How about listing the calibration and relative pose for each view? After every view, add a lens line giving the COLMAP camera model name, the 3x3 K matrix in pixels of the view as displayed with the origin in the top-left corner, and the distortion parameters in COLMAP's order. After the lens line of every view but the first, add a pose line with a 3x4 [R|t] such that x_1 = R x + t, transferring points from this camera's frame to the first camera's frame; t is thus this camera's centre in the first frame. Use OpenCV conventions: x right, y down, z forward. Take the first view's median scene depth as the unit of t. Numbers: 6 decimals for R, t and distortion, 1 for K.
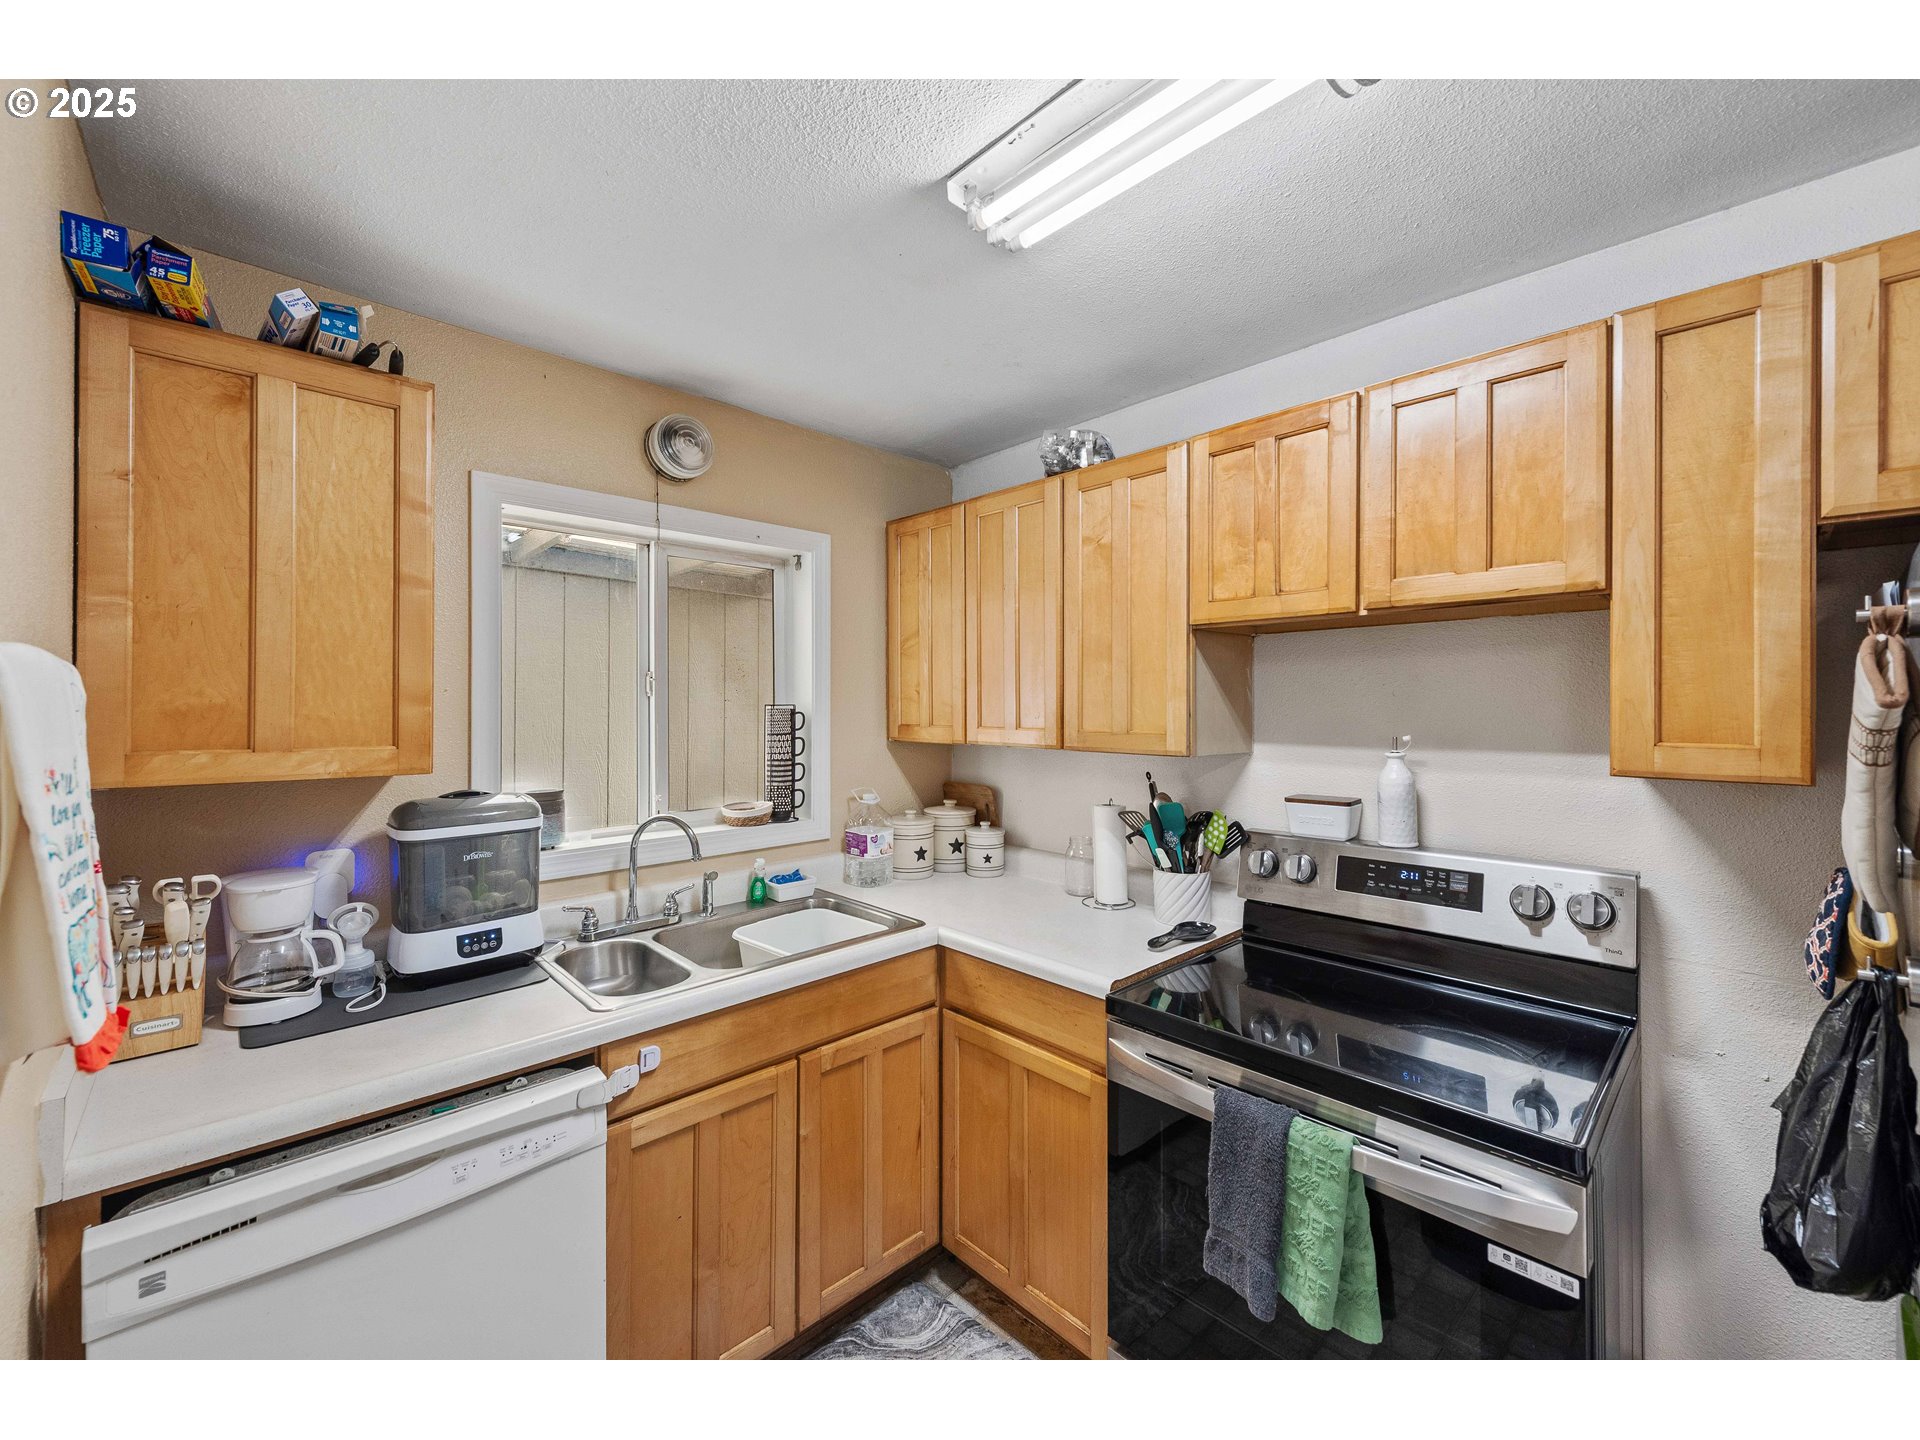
lens RADIAL K [[766.2, 0, 955.0], [0, 766.2, 702.6], [0, 0, 1]] dist [0.011096, -0.001284]
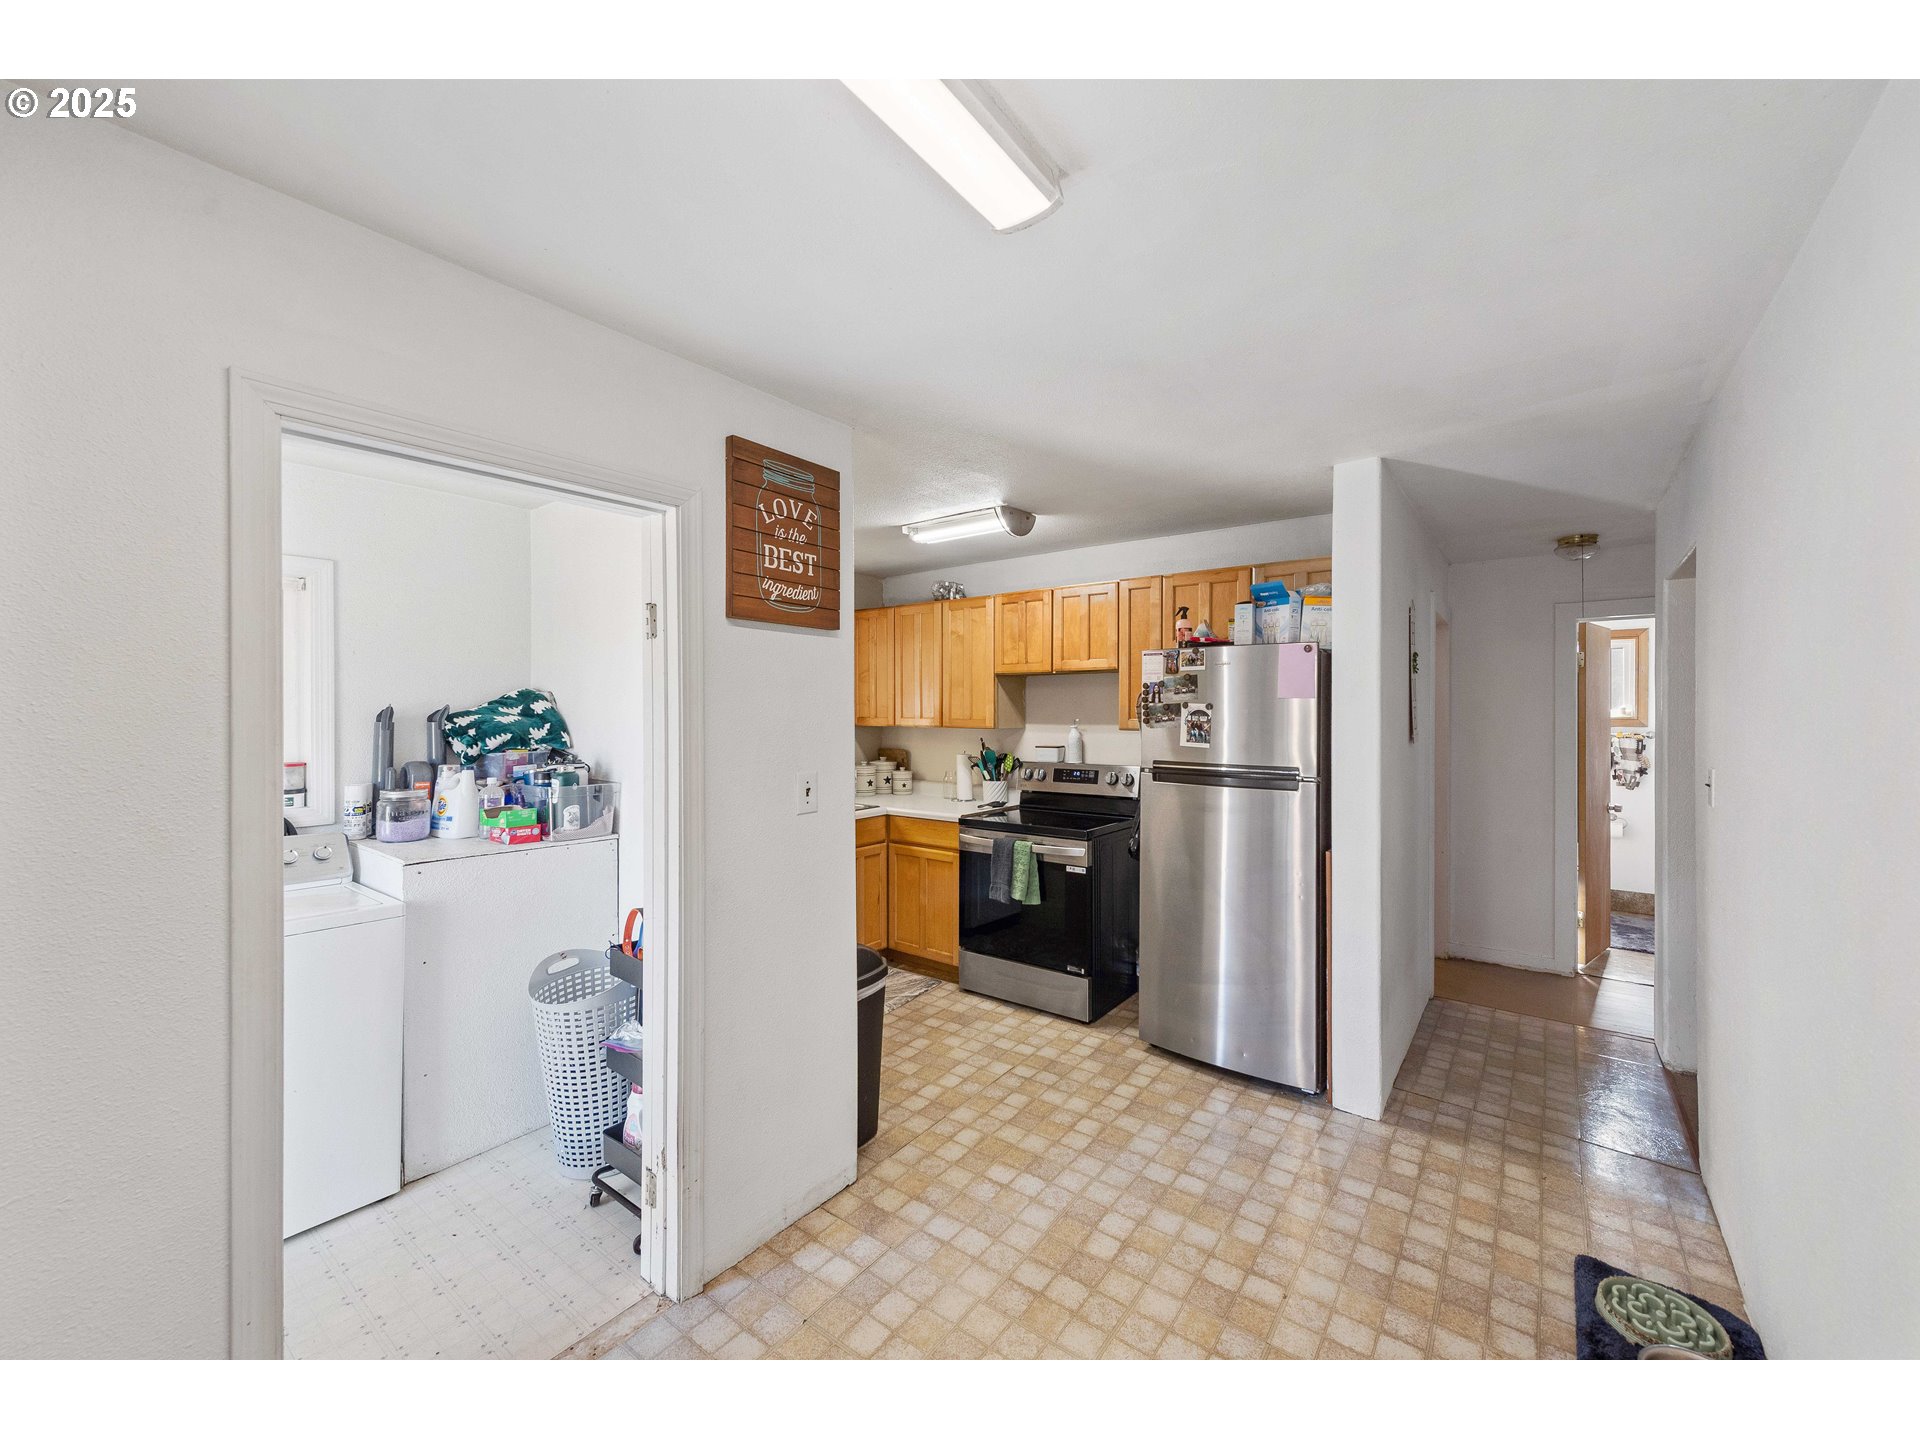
lens RADIAL K [[766.2, 0, 952.7], [0, 766.2, 714.3], [0, 0, 1]] dist [0.011096, -0.001284]
pose [[0.988246, -0.001805, 0.152860, -0.192875], [-0.000171, 0.999917, 0.012909, -0.004642], [-0.152870, -0.012783, 0.988164, -1.369654]]
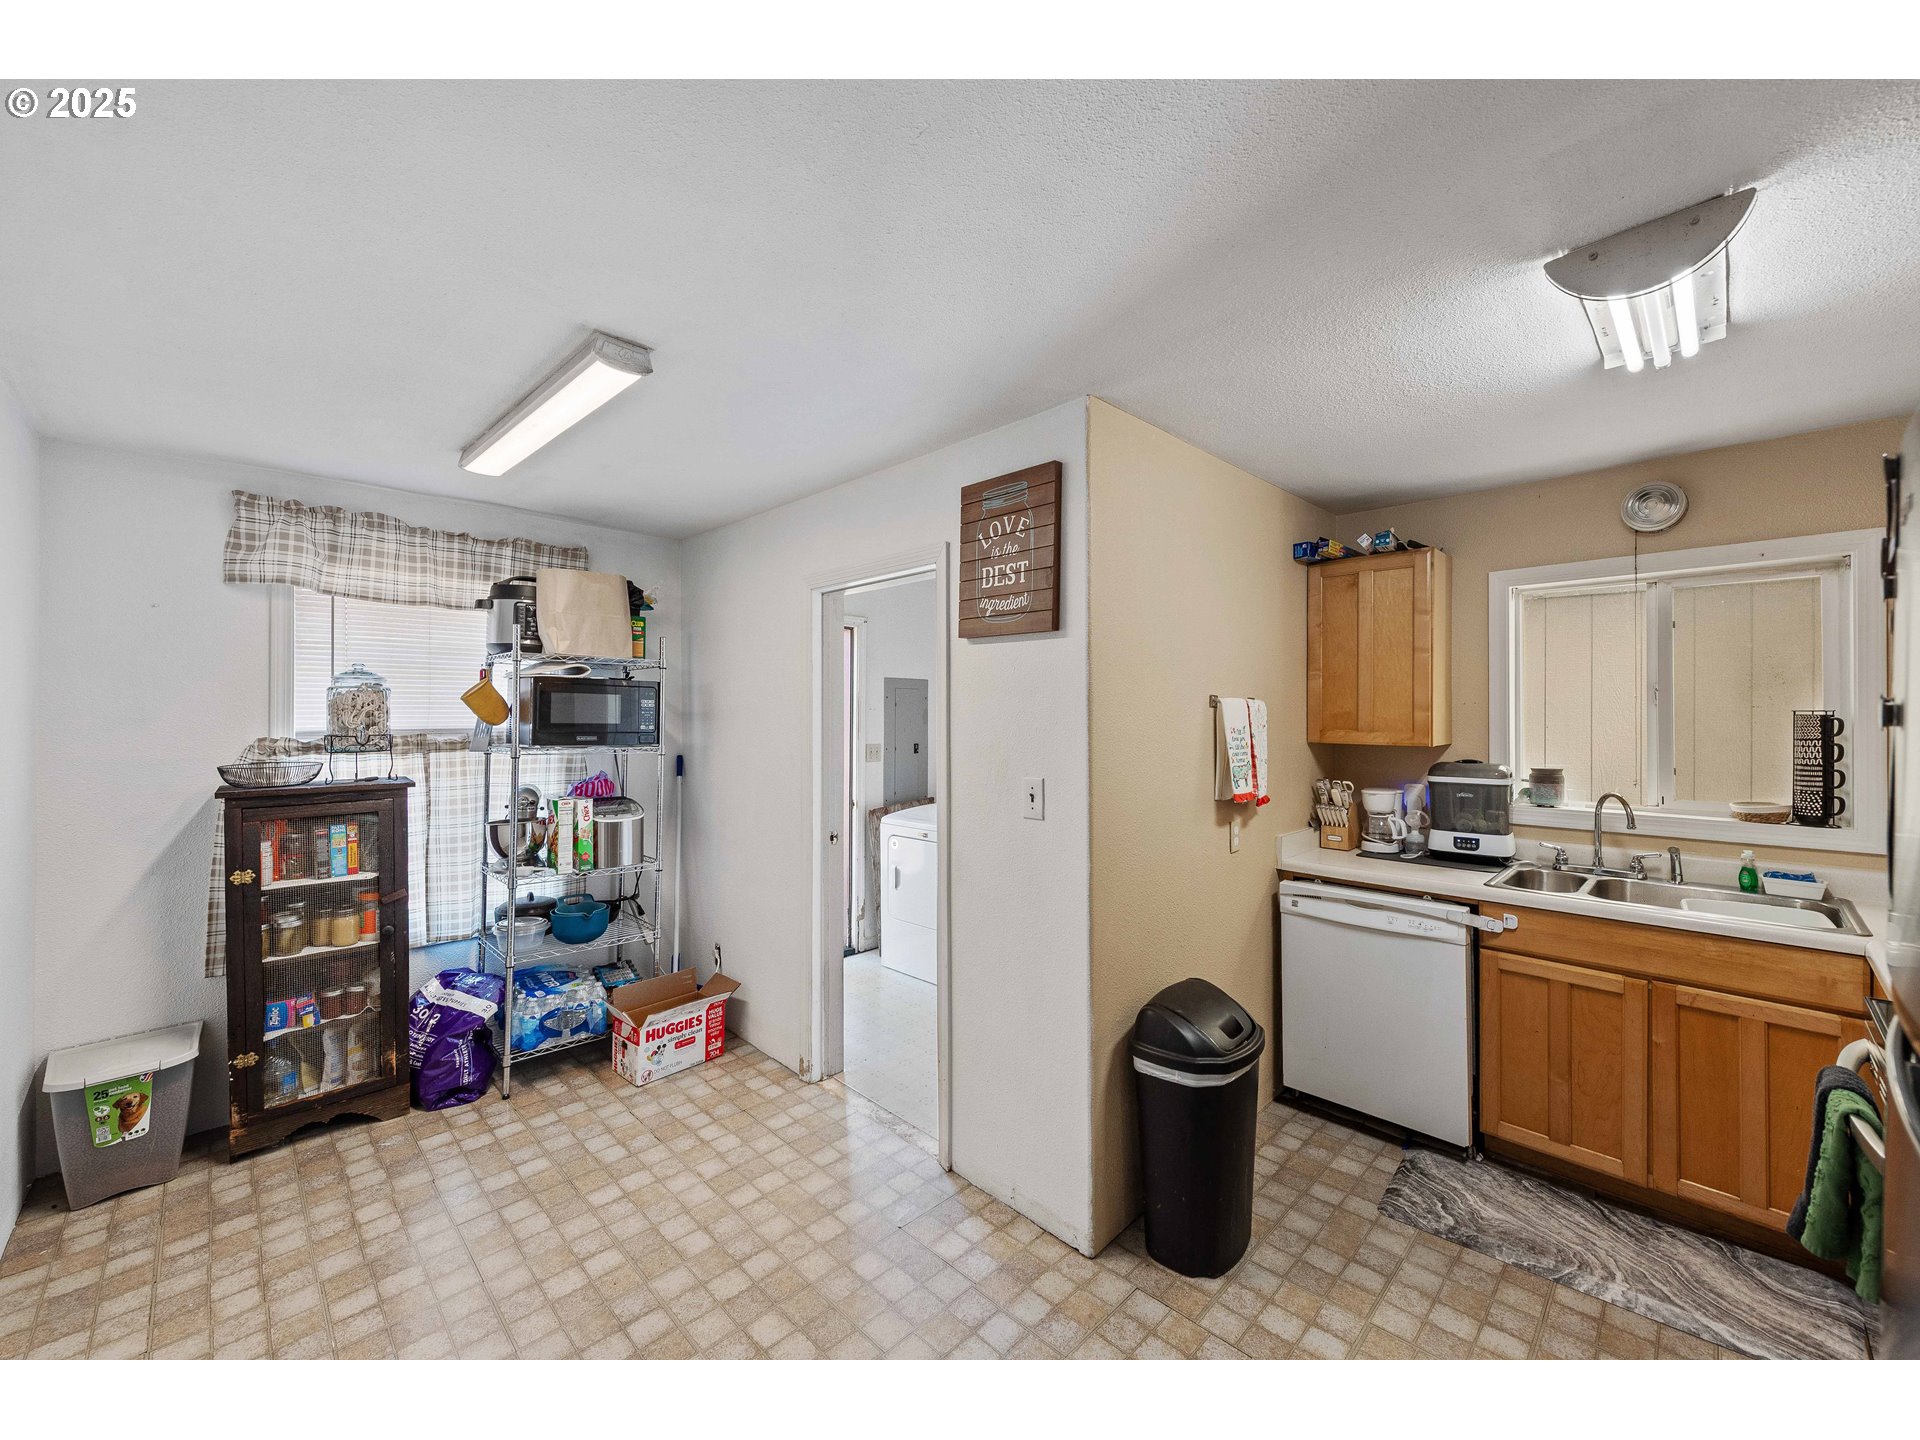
lens RADIAL K [[766.2, 0, 962.2], [0, 766.2, 712.1], [0, 0, 1]] dist [0.011096, -0.001284]
pose [[0.015367, 0.002340, -0.999879, 1.059278], [0.005201, 0.999984, 0.002420, -0.005174], [0.999868, -0.005237, 0.015355, -0.185695]]
